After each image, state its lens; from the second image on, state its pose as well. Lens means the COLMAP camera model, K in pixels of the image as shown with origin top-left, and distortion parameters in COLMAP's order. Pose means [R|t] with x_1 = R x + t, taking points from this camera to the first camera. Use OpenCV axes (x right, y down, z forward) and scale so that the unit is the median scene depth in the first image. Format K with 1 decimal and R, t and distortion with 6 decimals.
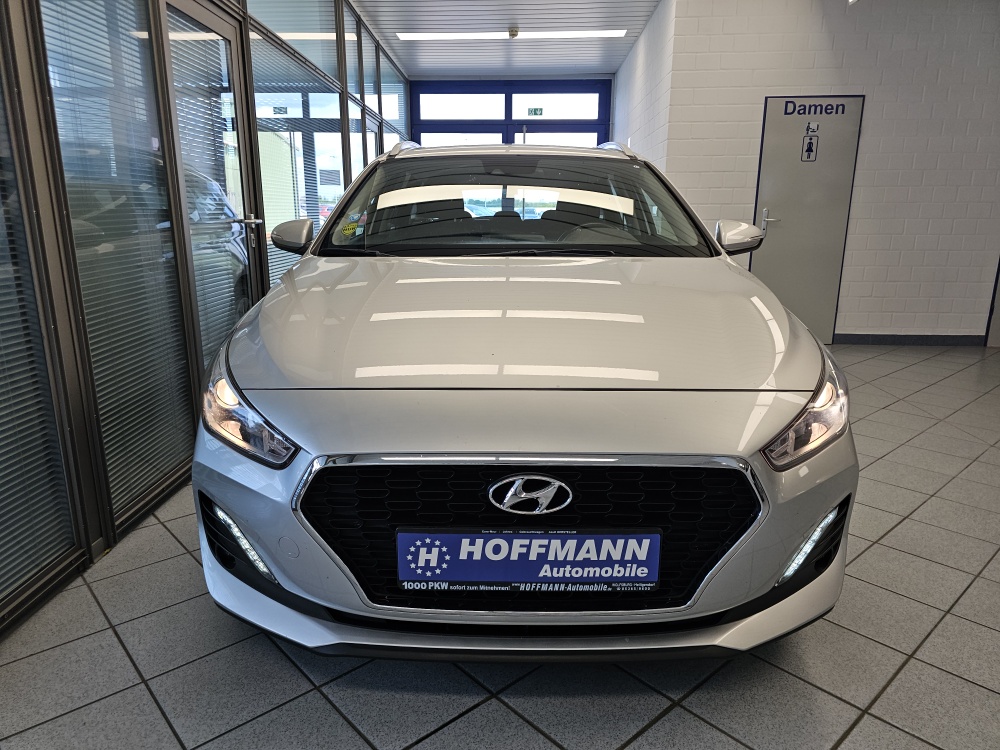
lens RADIAL K [[696.8, 0, 501.9], [0, 696.8, 369.3], [0, 0, 1]] dist [0.025552, -0.050585]
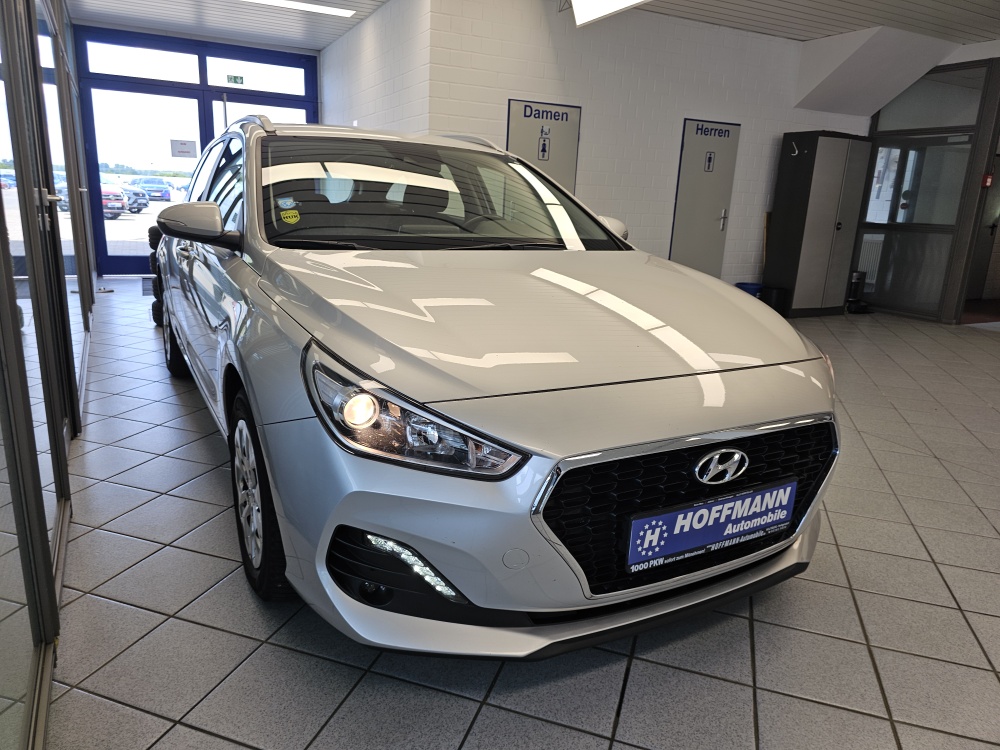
lens RADIAL K [[696.8, 0, 501.9], [0, 696.8, 369.3], [0, 0, 1]] dist [0.025552, -0.050585]
pose [[0.859295, -0.081897, 0.504882, -0.827994], [0.067605, 0.996623, 0.046600, -0.057470], [-0.506993, -0.005911, 0.861930, 0.186247]]
